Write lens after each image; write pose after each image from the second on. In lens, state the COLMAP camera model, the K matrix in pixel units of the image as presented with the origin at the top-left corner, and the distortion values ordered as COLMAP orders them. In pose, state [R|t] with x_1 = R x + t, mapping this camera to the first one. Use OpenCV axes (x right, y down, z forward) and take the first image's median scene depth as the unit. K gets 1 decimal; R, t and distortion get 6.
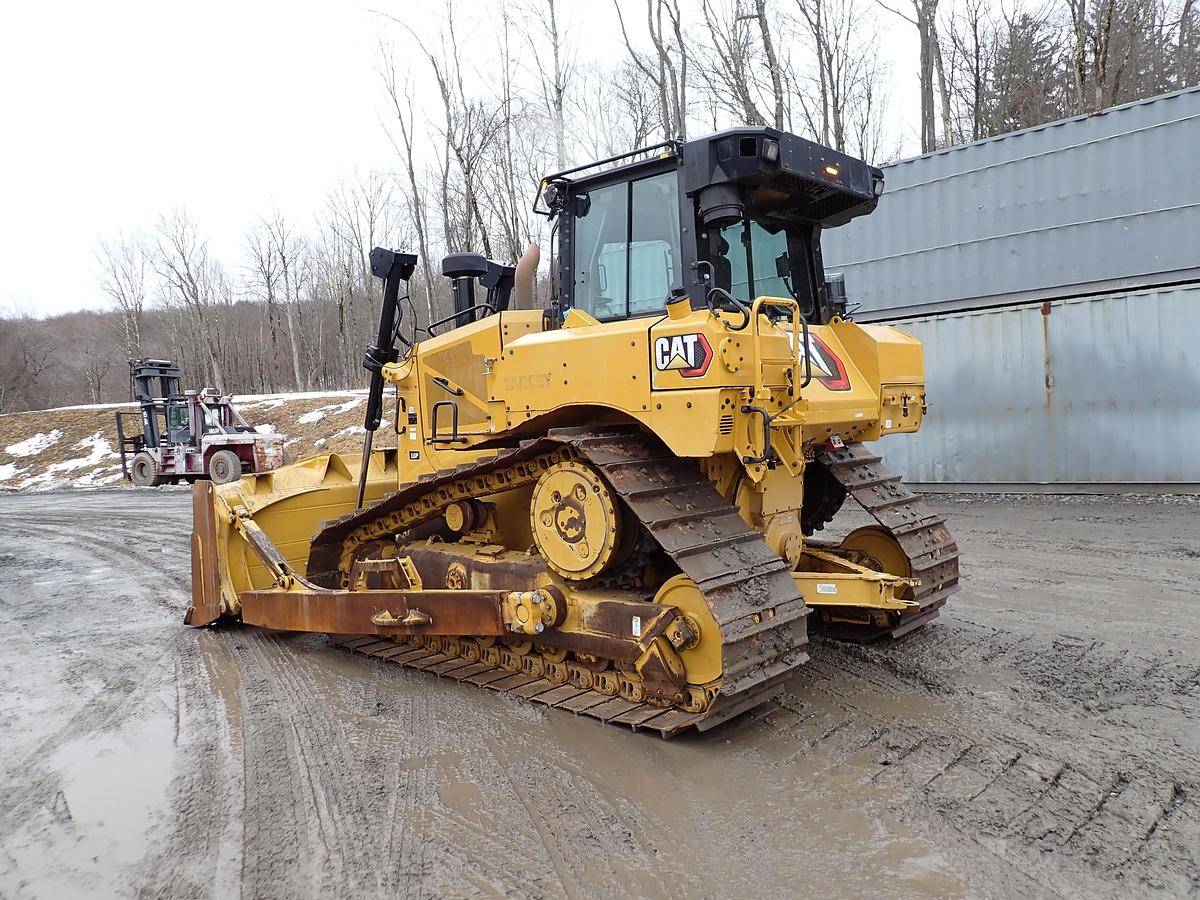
lens RADIAL K [[887.1, 0, 596.7], [0, 887.1, 442.9], [0, 0, 1]] dist [0.009514, -0.007420]
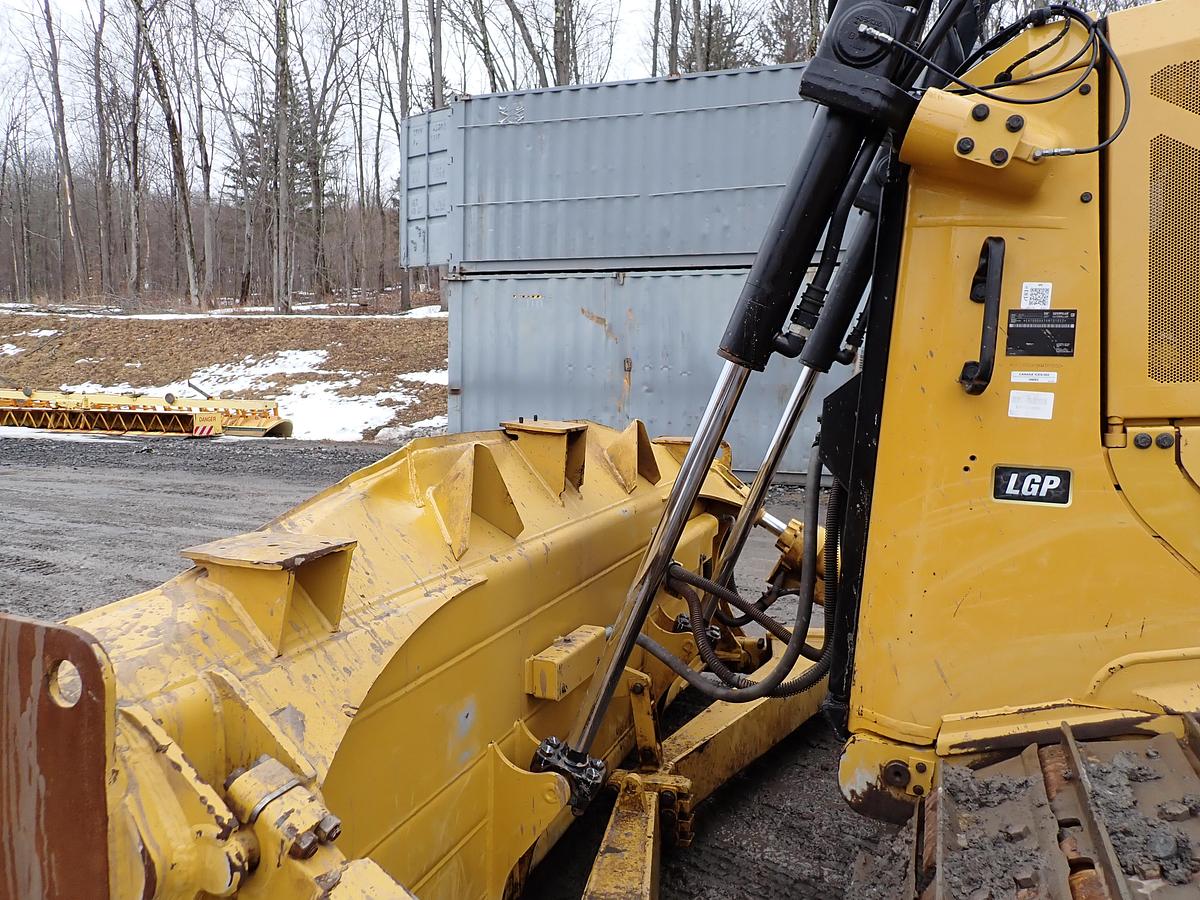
lens RADIAL K [[887.1, 0, 601.9], [0, 887.1, 446.3], [0, 0, 1]] dist [0.009514, -0.007420]
pose [[0.922555, 0.033750, 0.384388, -0.565589], [-0.053438, 0.997743, 0.040650, 0.000403], [-0.382148, -0.058043, 0.922276, 1.139918]]
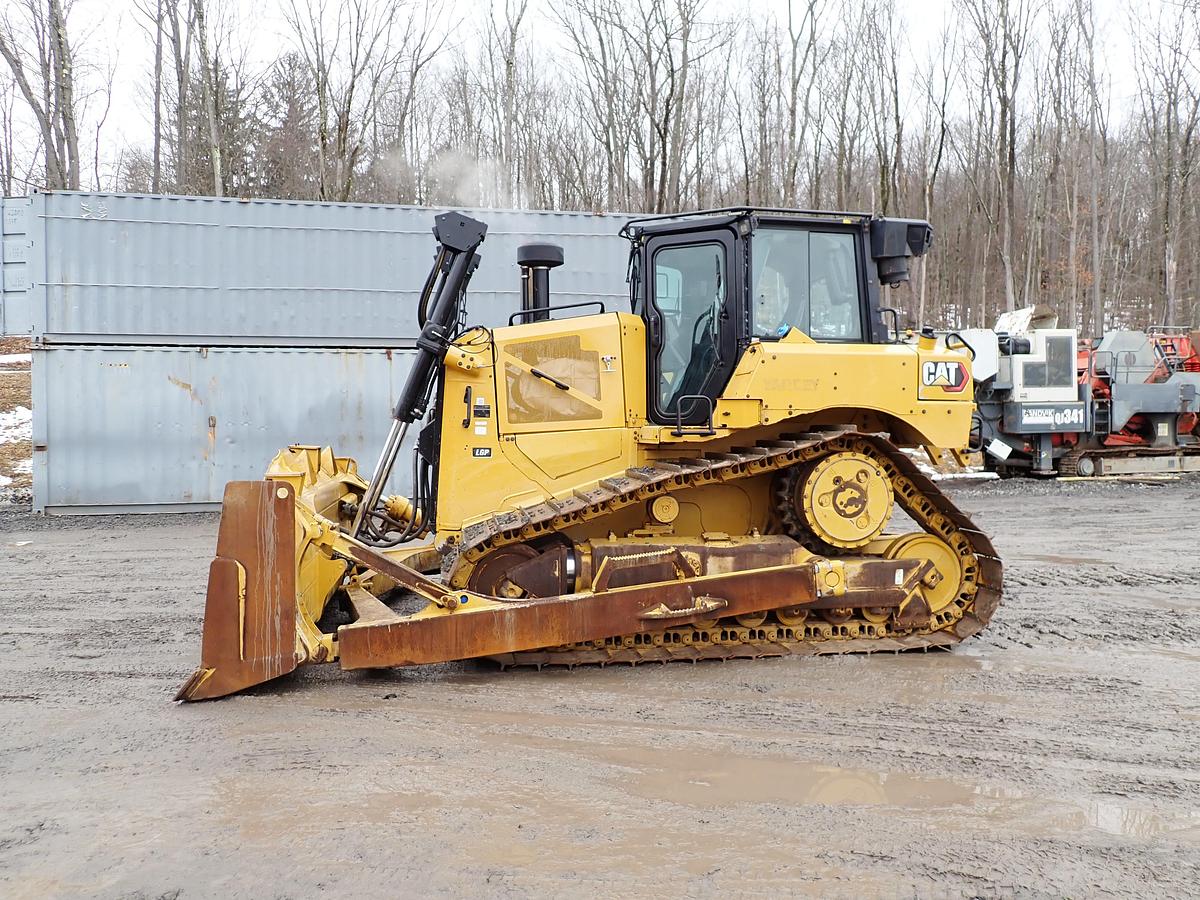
lens RADIAL K [[887.1, 0, 603.2], [0, 887.1, 442.5], [0, 0, 1]] dist [0.009514, -0.007420]
pose [[0.601692, 0.031977, 0.798088, -1.174209], [-0.002695, 0.999274, -0.038006, 0.053300], [-0.798724, 0.020717, 0.601341, 0.506046]]
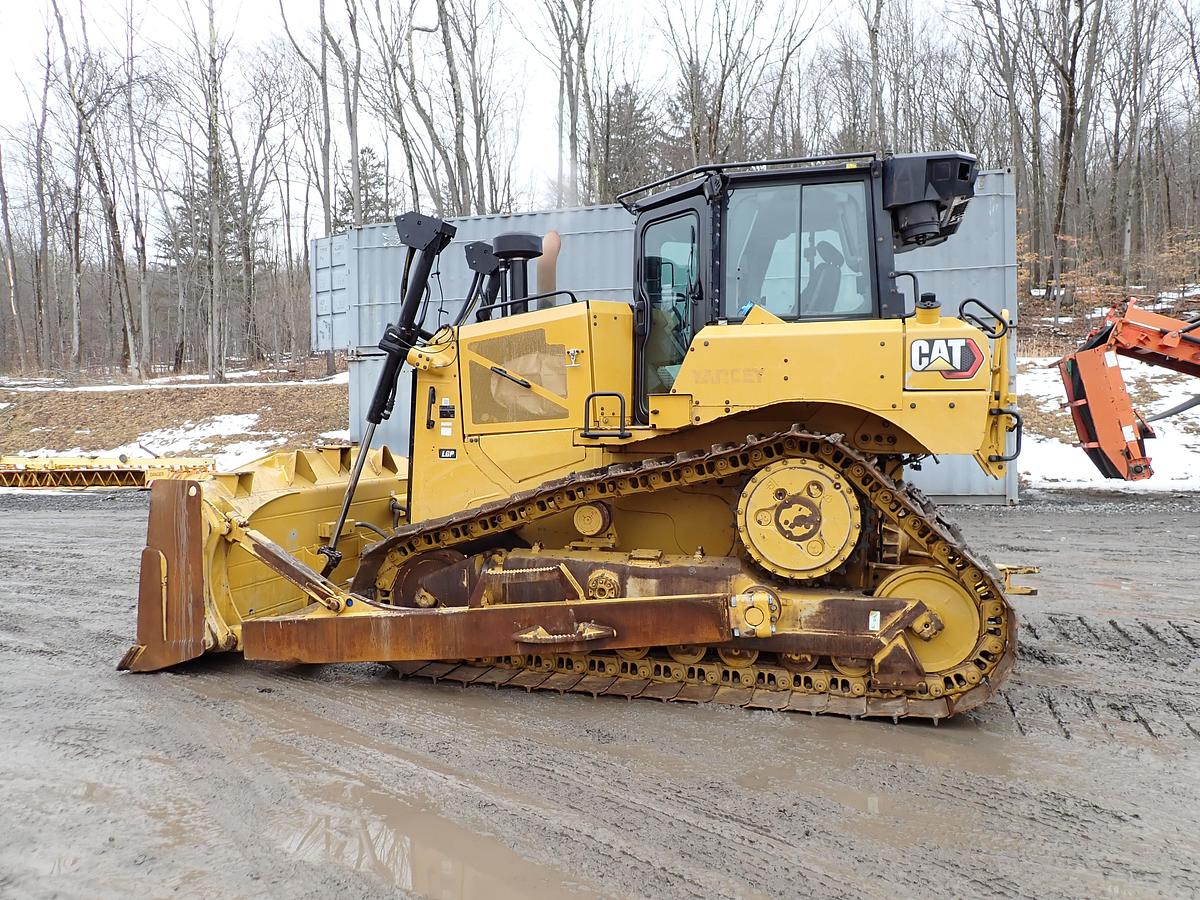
lens RADIAL K [[887.1, 0, 602.2], [0, 887.1, 444.2], [0, 0, 1]] dist [0.009514, -0.007420]
pose [[0.896239, 0.027985, 0.442689, -0.633706], [-0.019895, 0.999540, -0.022908, 0.030648], [-0.443126, 0.011724, 0.896383, 0.203965]]
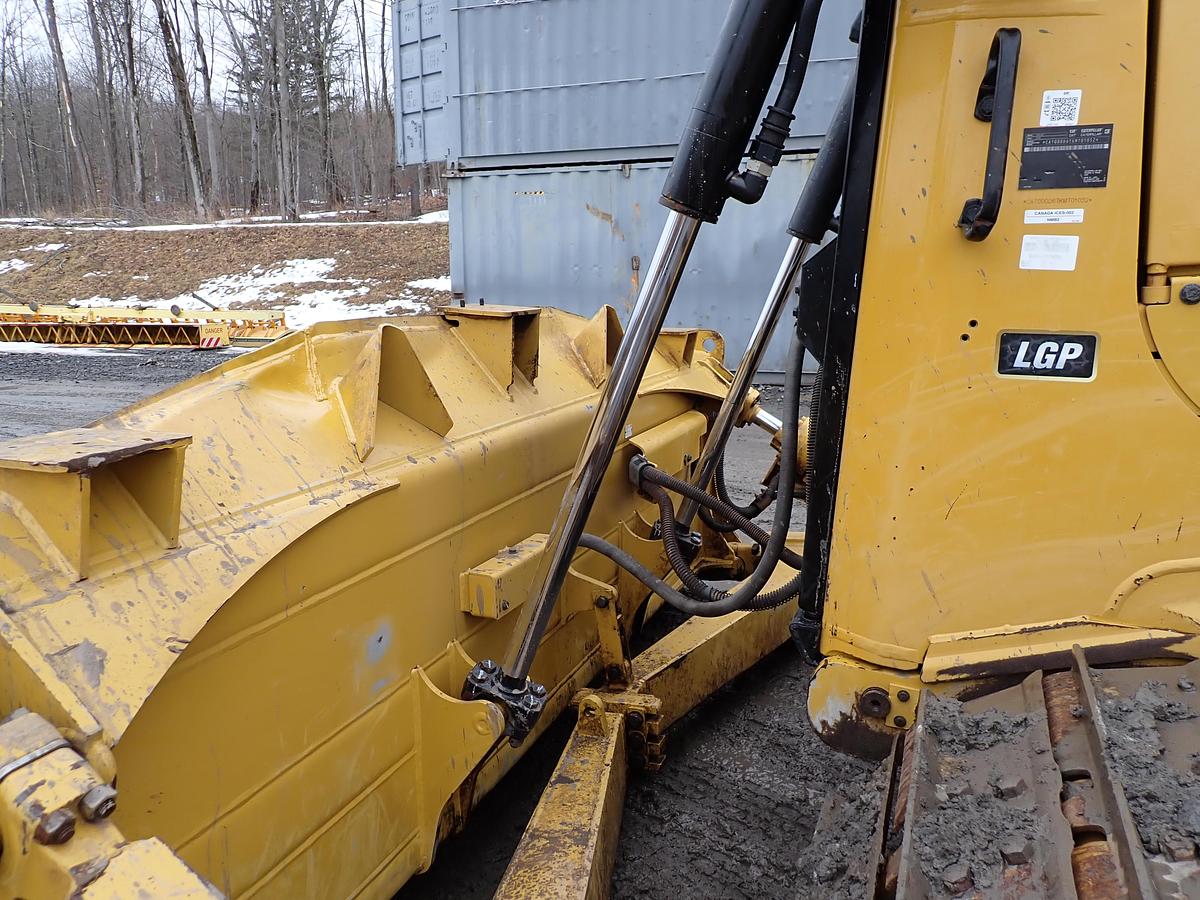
lens RADIAL K [[887.1, 0, 600.7], [0, 887.1, 444.9], [0, 0, 1]] dist [0.009514, -0.007420]
pose [[0.932482, -0.020539, 0.360631, -0.508484], [-0.033706, 0.989078, 0.143485, 0.012872], [-0.359639, -0.145953, 0.921606, 1.184338]]
